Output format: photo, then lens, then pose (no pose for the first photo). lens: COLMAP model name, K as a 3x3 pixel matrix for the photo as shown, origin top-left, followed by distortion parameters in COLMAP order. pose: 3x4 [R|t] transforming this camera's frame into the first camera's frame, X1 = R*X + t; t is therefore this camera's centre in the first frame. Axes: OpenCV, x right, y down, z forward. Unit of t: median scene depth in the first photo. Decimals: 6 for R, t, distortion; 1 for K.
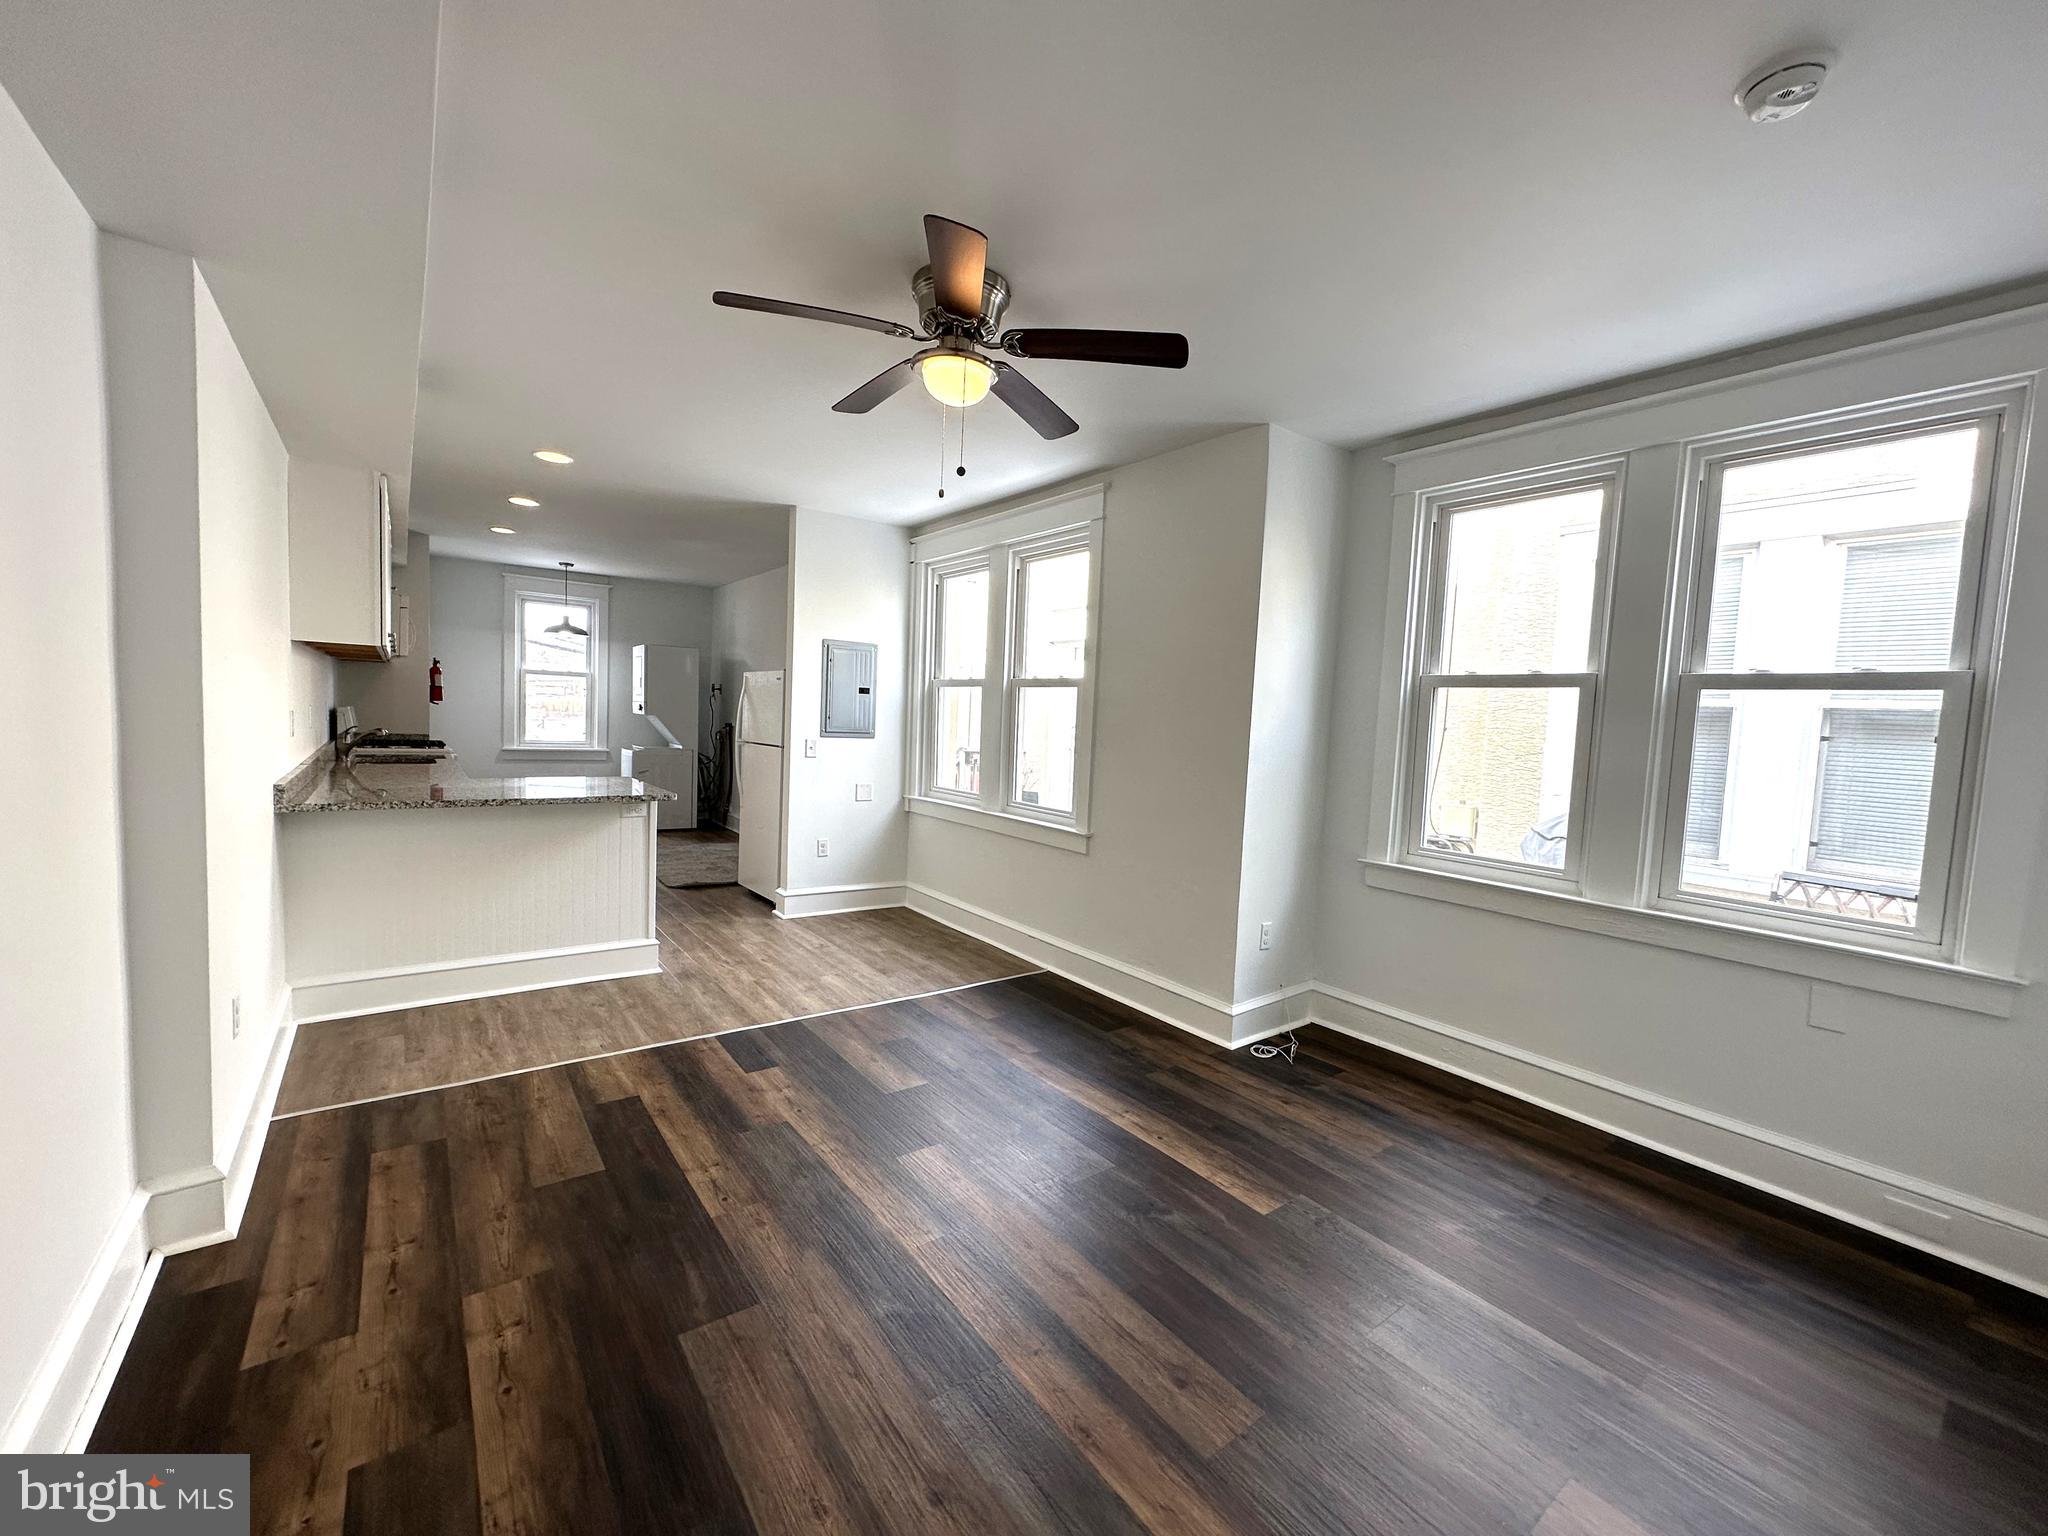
lens RADIAL K [[814.7, 0, 1024.0], [0, 814.7, 768.0], [0, 0, 1]] dist [-0.000908, 0.000230]
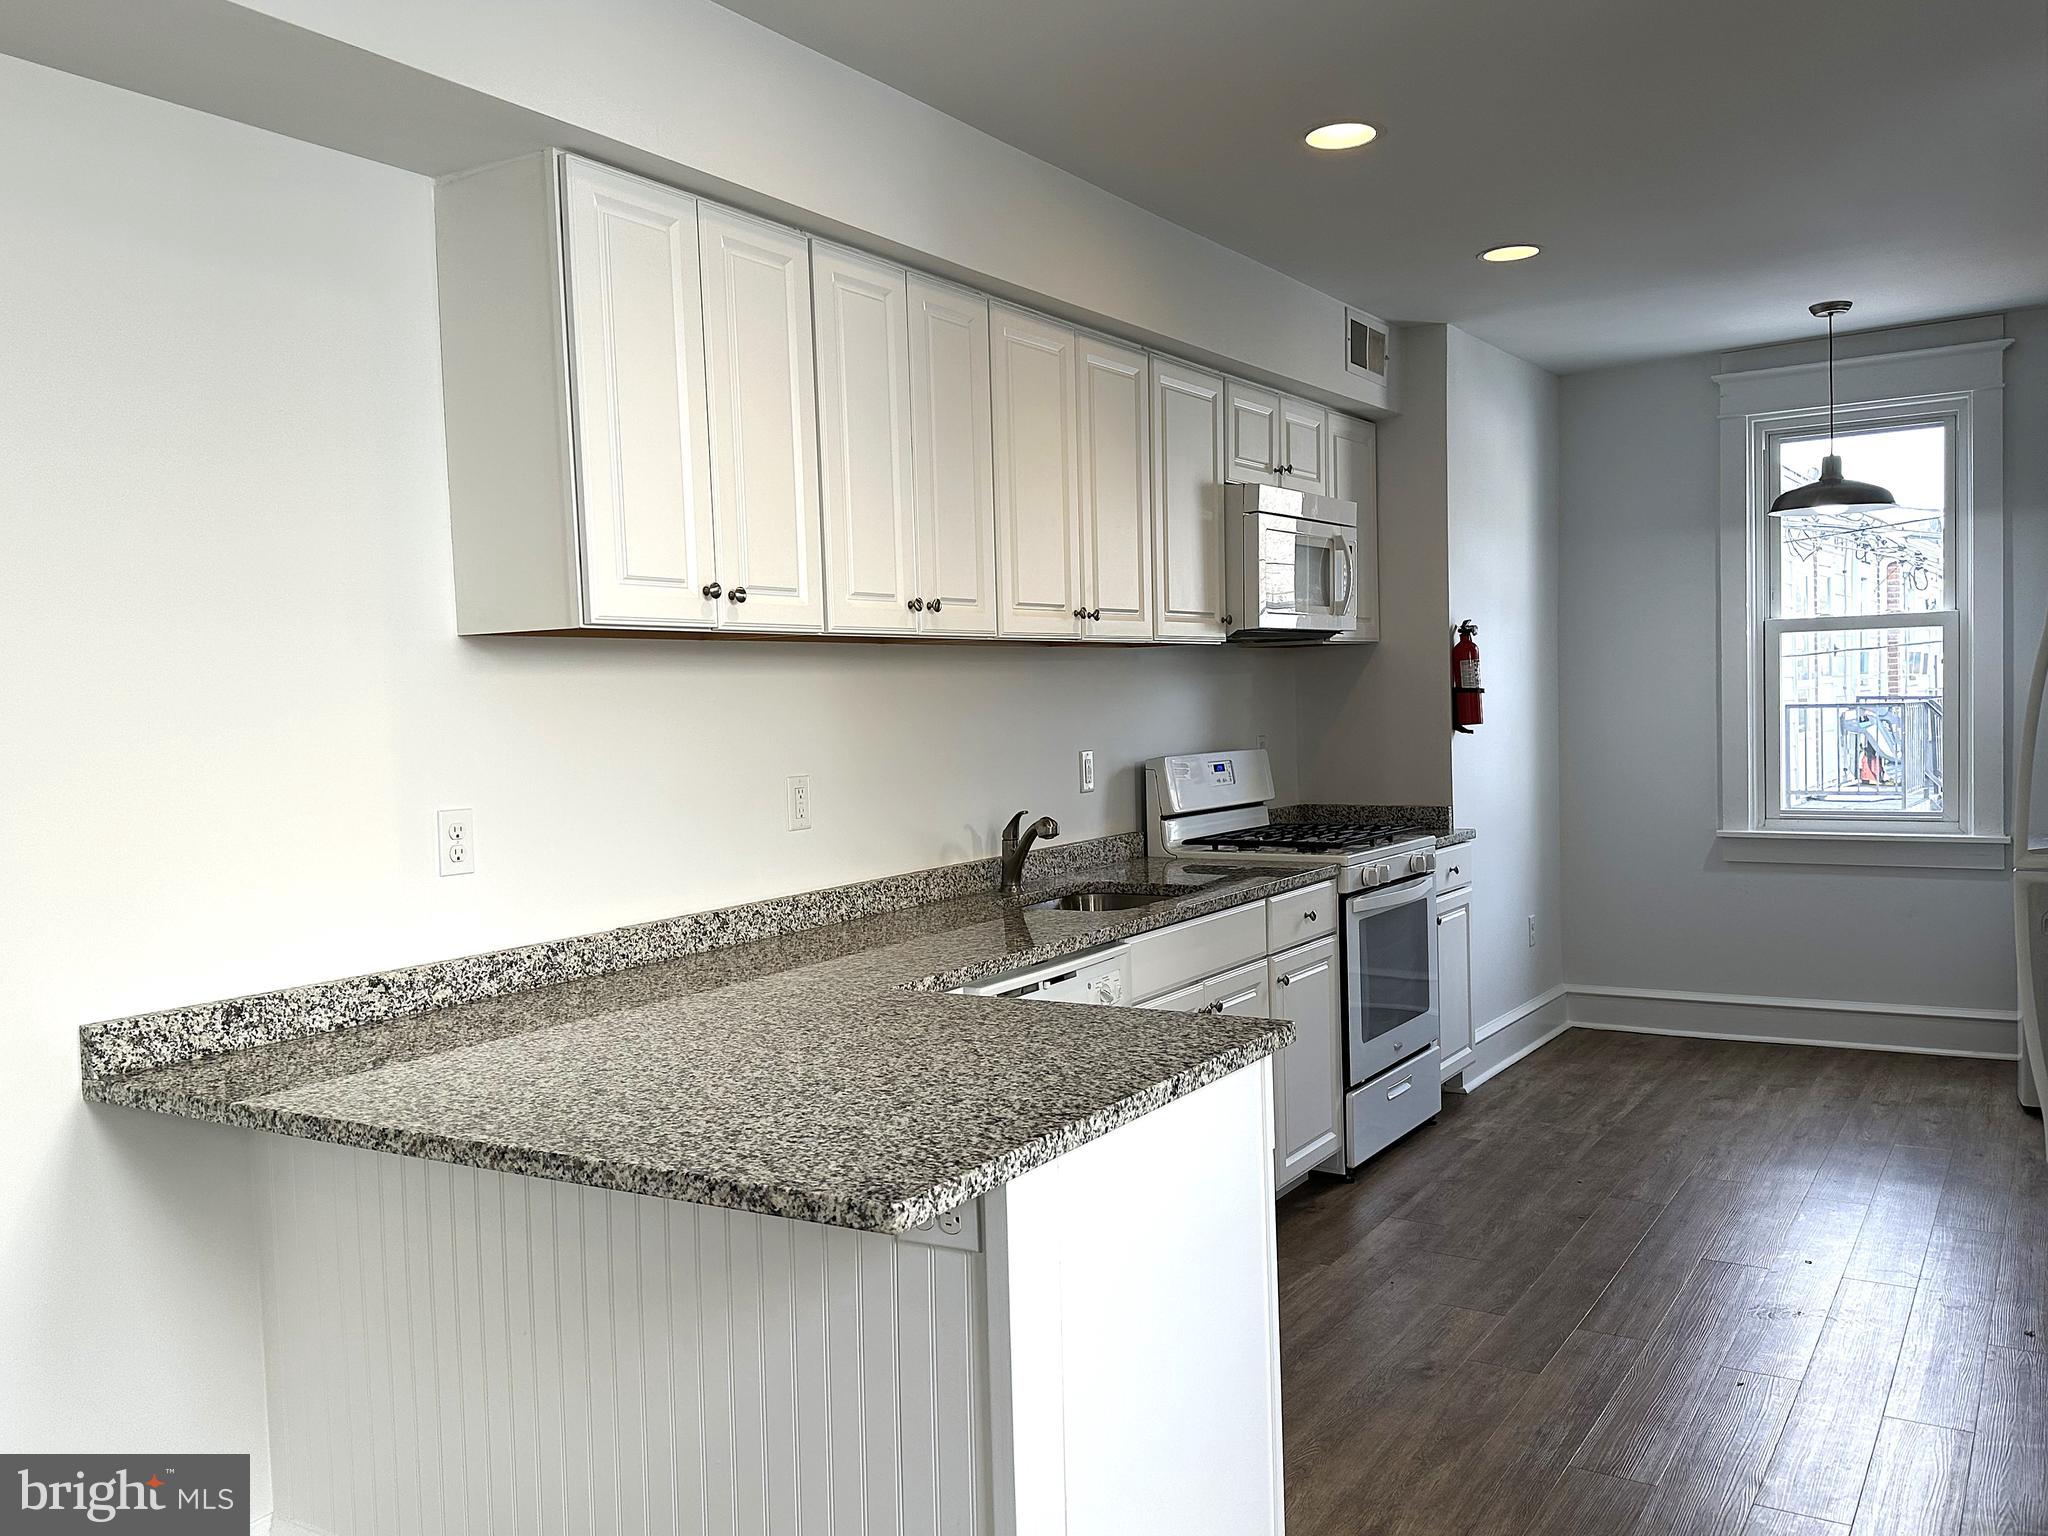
lens RADIAL K [[1586.3, 0, 1024.0], [0, 1586.3, 768.0], [0, 0, 1]] dist [0.204798, -0.325051]
pose [[0.325457, -0.017082, -0.945403, -0.037400], [-0.011645, 0.999689, -0.022072, -0.070879], [0.945485, 0.018193, 0.325157, 0.925910]]
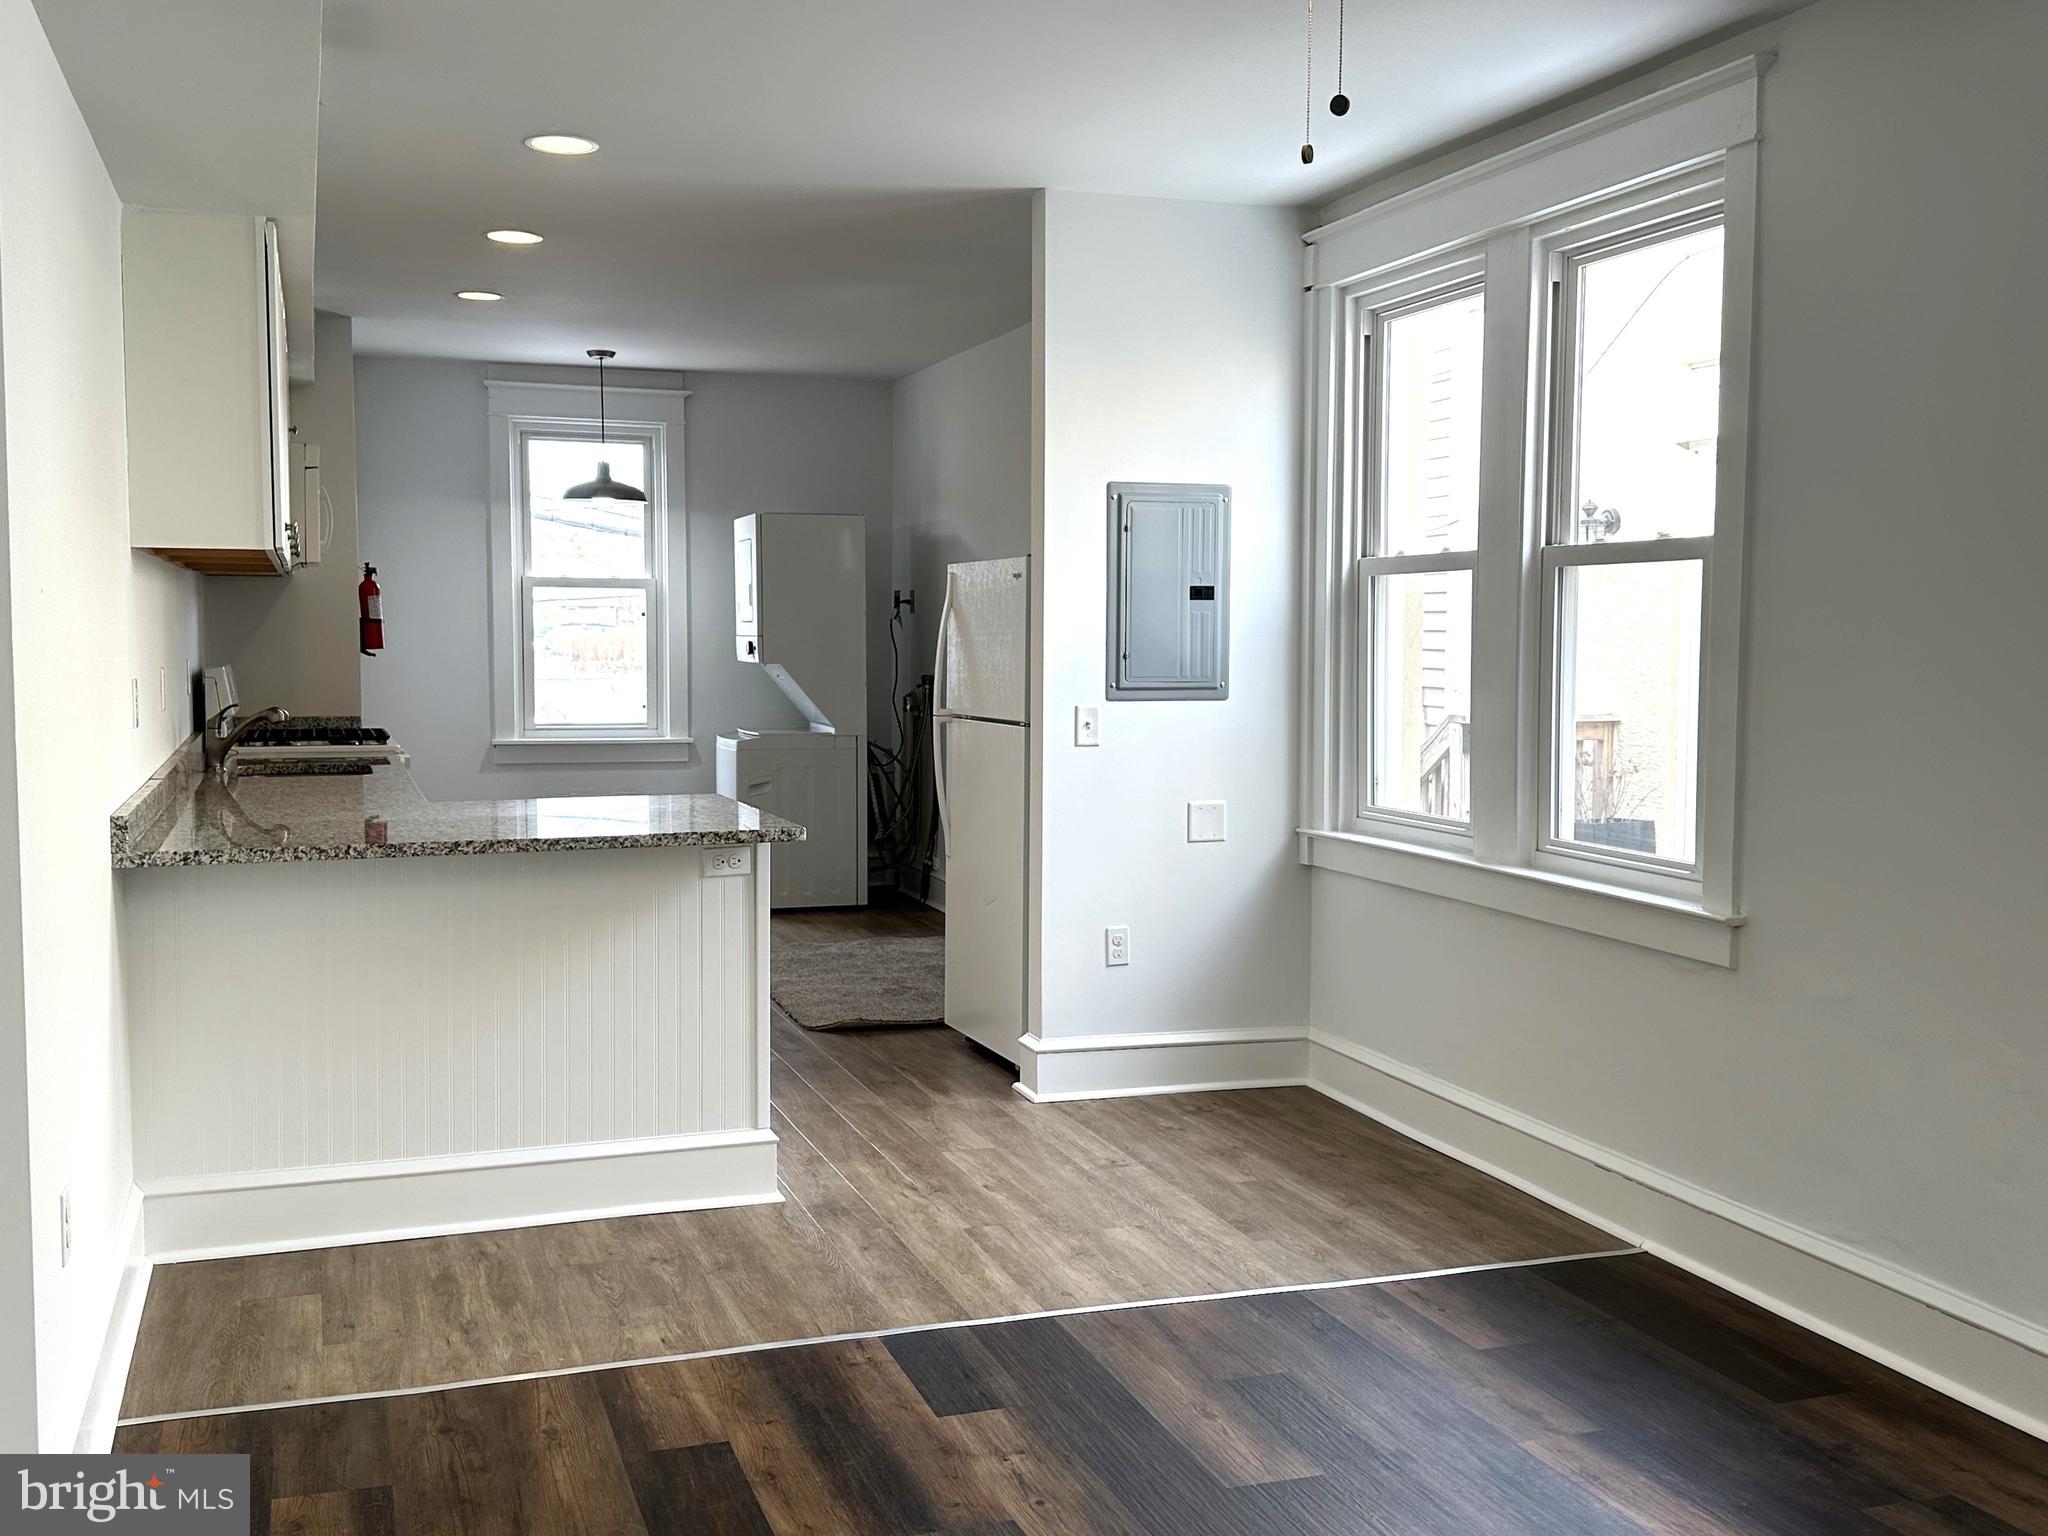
lens RADIAL K [[1953.4, 0, 1024.0], [0, 1953.4, 768.0], [0, 0, 1]] dist [0.194808, -0.421002]
pose [[0.951774, -0.018238, -0.306257, 0.052624], [0.018226, 0.999830, -0.002898, 0.002208], [0.306257, -0.002824, 0.951945, -0.063752]]
